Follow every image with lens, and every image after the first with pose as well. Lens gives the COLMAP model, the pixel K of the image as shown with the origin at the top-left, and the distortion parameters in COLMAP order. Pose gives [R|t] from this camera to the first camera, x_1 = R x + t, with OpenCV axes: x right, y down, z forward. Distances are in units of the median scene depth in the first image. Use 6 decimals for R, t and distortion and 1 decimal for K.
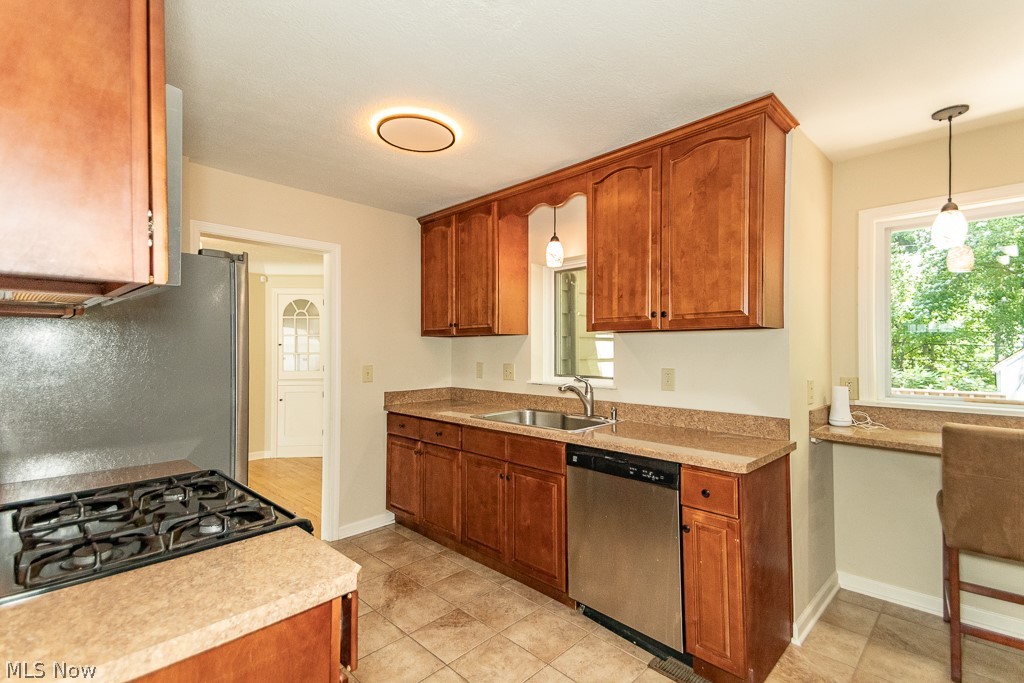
lens RADIAL K [[470.9, 0, 512.0], [0, 470.9, 341.5], [0, 0, 1]] dist [0.075188, -0.032113]
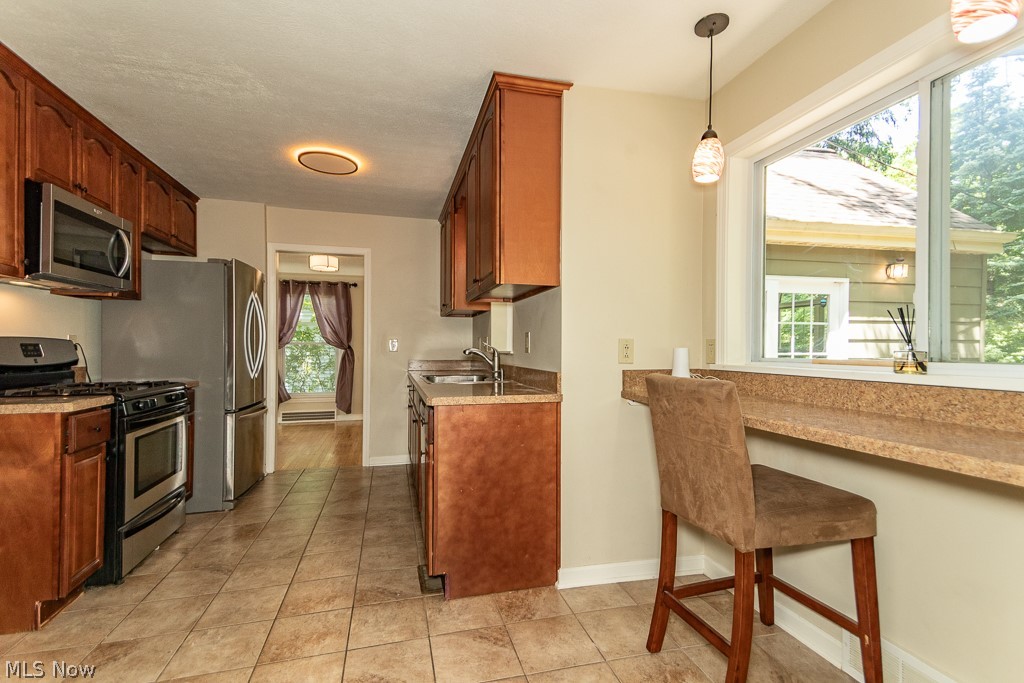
lens RADIAL K [[470.9, 0, 512.0], [0, 470.9, 341.5], [0, 0, 1]] dist [0.075188, -0.032113]
pose [[0.862436, -0.003363, -0.506155, 0.998381], [0.002251, 0.999994, -0.002808, 0.097045], [0.506162, 0.001282, 0.862438, 0.069872]]
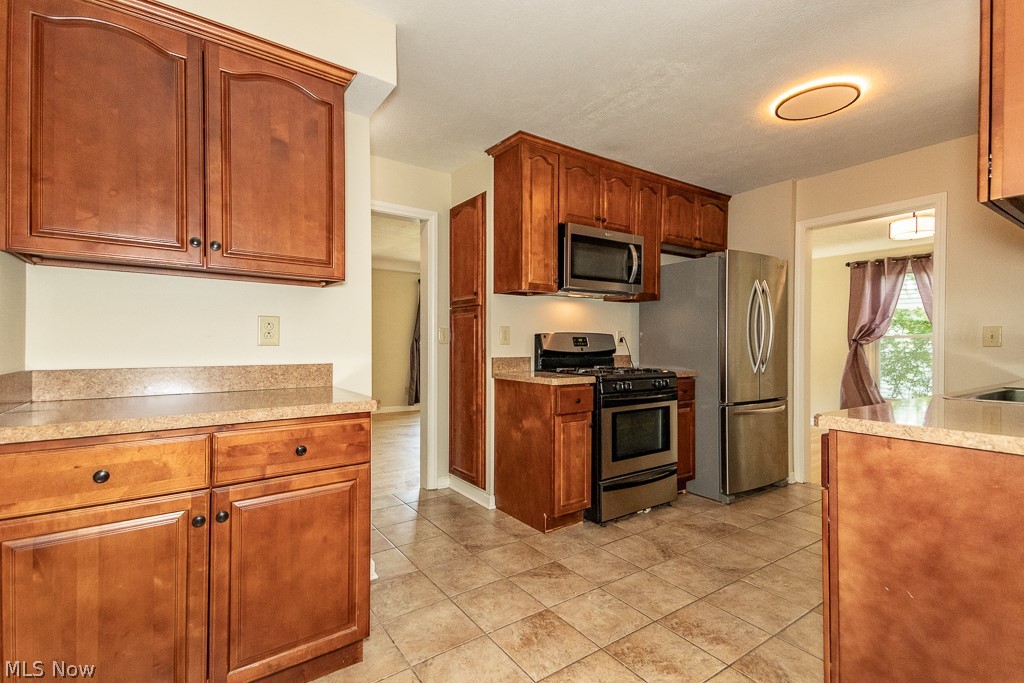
lens RADIAL K [[470.9, 0, 512.0], [0, 470.9, 341.5], [0, 0, 1]] dist [0.075188, -0.032113]
pose [[-0.178577, -0.001037, -0.983925, 1.048055], [0.007568, 0.999968, -0.002428, 0.112494], [0.983897, -0.007880, -0.178563, 0.519447]]
